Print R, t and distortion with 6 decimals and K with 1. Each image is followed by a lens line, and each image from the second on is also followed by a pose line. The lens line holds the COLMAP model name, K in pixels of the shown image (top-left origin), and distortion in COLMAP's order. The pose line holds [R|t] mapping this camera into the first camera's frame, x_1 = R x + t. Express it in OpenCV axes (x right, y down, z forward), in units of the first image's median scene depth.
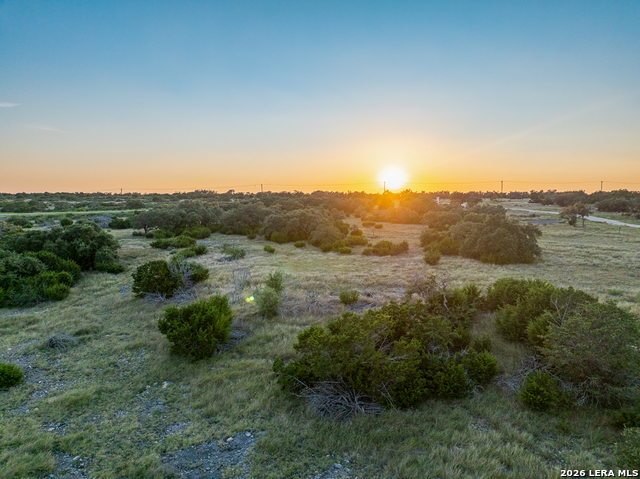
lens RADIAL K [[445.3, 0, 320.0], [0, 445.3, 239.5], [0, 0, 1]] dist [-0.034285, 0.003498]
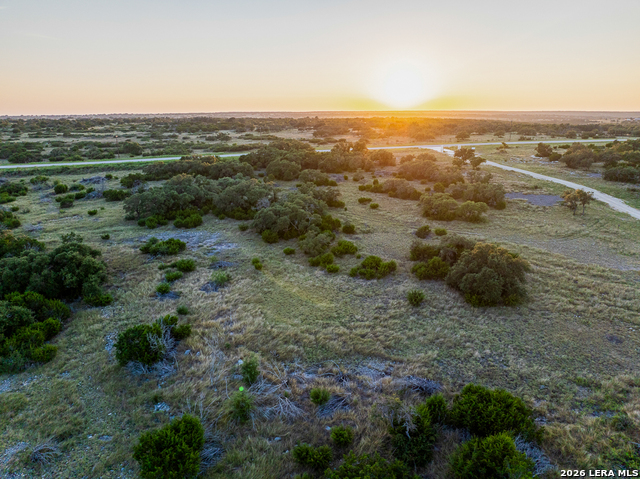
lens RADIAL K [[445.3, 0, 320.0], [0, 445.3, 239.5], [0, 0, 1]] dist [-0.034285, 0.003498]
pose [[0.999890, 0.003781, -0.014358, 0.048591], [-0.001008, 0.982092, 0.188401, -0.259704], [0.014813, -0.188366, 0.981987, 0.038150]]
